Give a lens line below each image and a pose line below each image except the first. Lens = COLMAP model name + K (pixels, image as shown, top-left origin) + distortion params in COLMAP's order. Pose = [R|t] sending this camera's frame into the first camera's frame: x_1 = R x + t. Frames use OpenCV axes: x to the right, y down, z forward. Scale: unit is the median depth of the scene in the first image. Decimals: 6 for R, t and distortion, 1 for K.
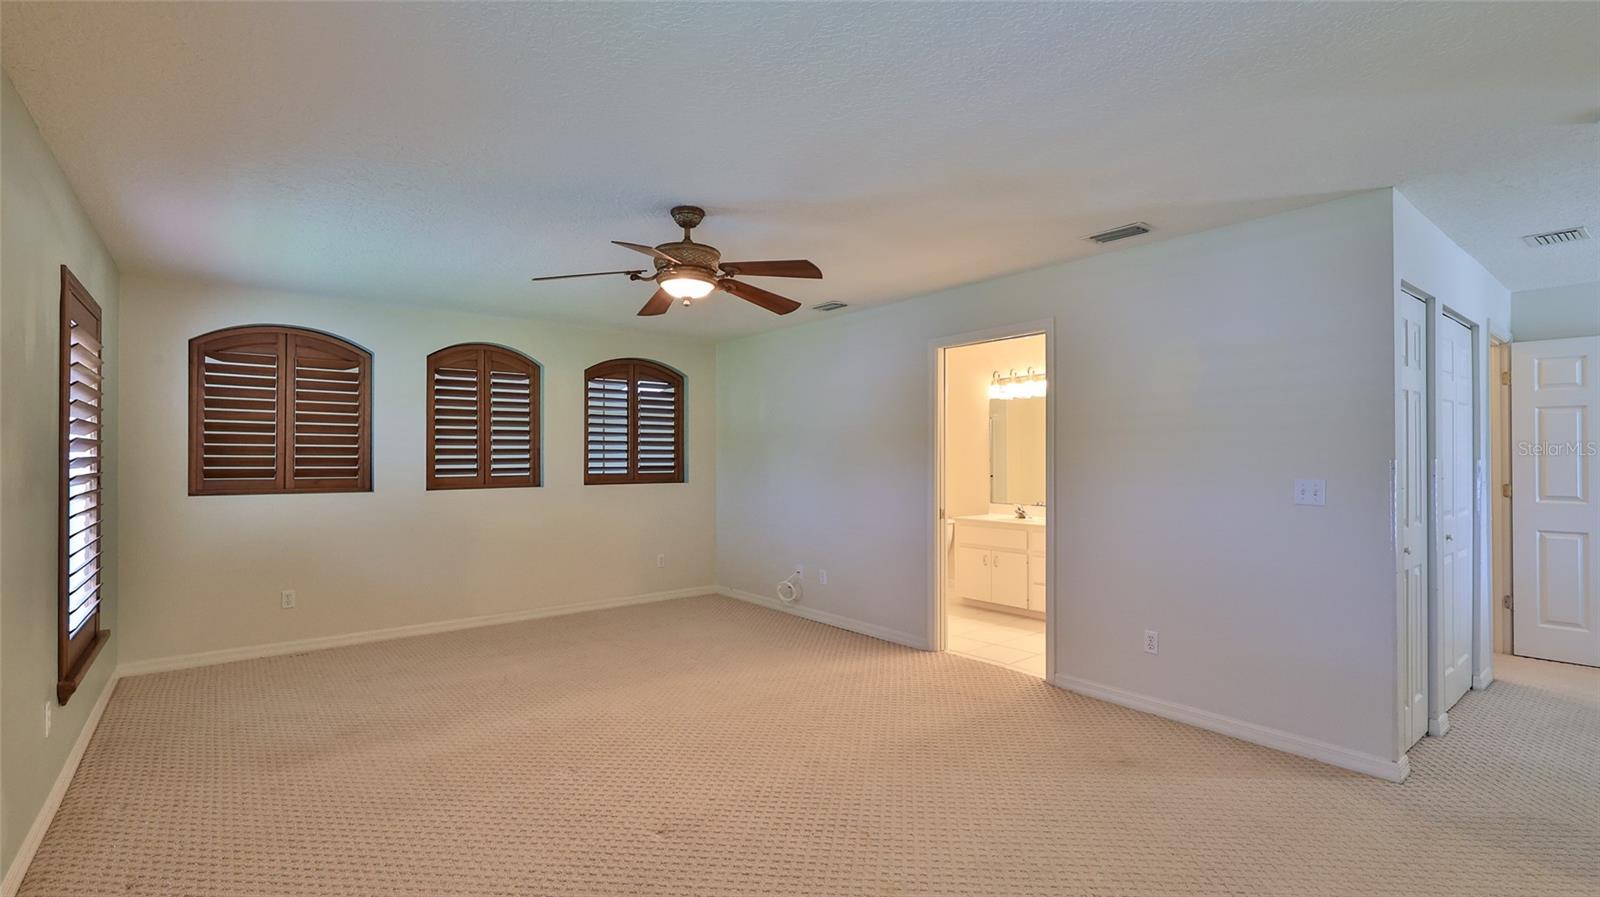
lens RADIAL K [[718.8, 0, 799.6], [0, 718.8, 443.7], [0, 0, 1]] dist [-0.001209, -0.000297]
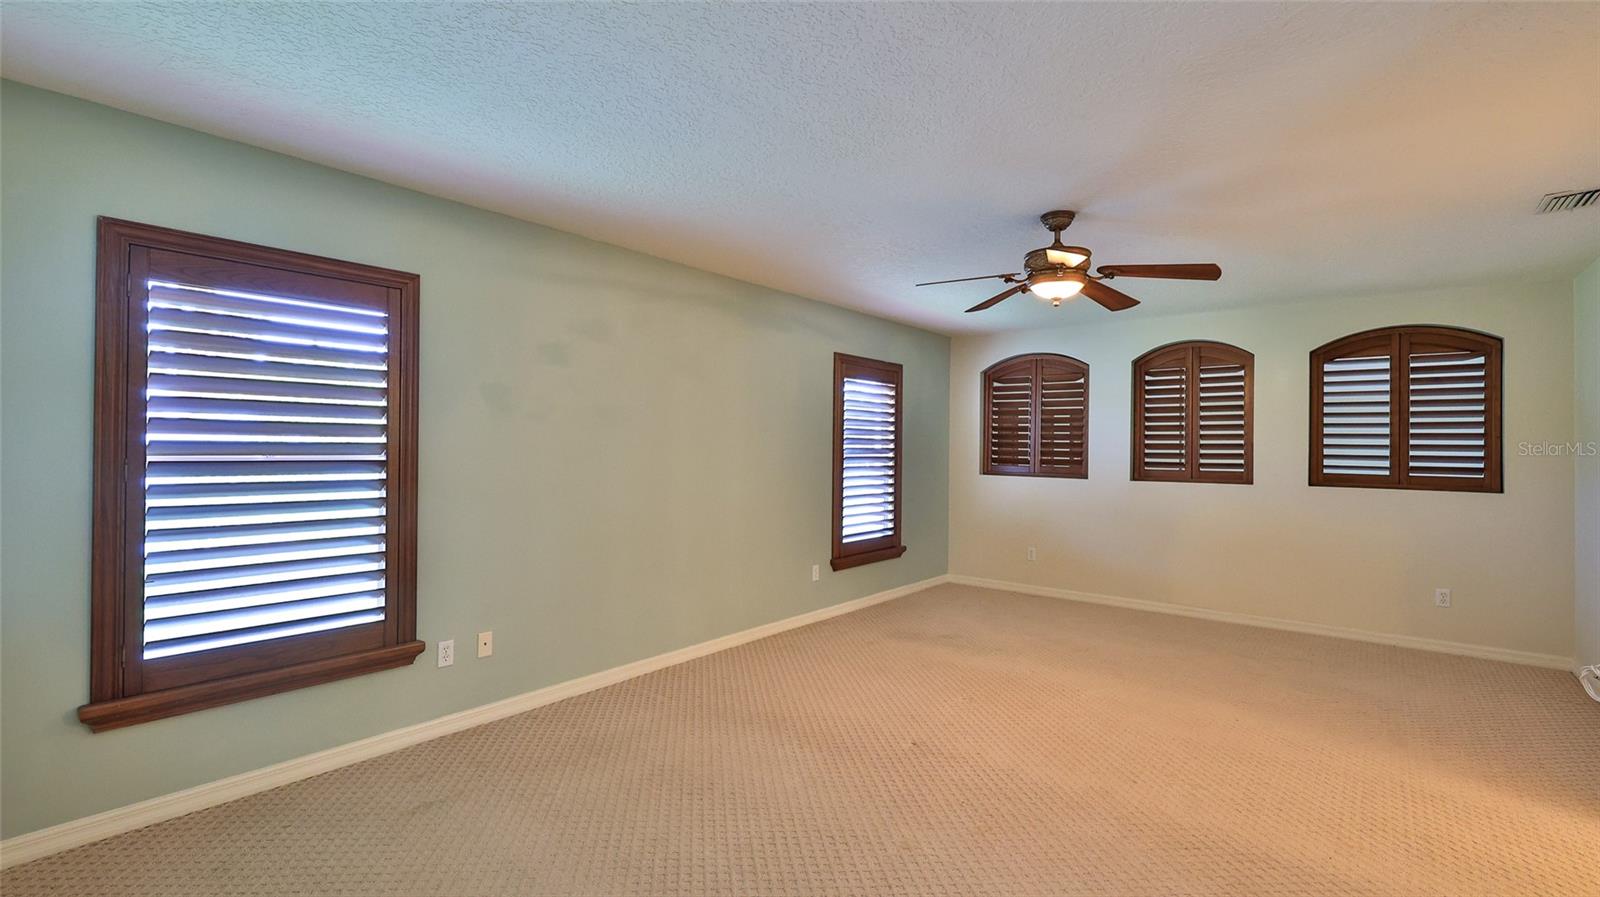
lens RADIAL K [[707.7, 0, 799.7], [0, 707.7, 451.1], [0, 0, 1]] dist [0.002545, 0.000235]
pose [[0.209619, 0.011307, -0.977718, 0.431013], [0.008050, 0.999879, 0.013289, -0.000285], [0.977750, -0.010656, 0.209503, 0.241767]]
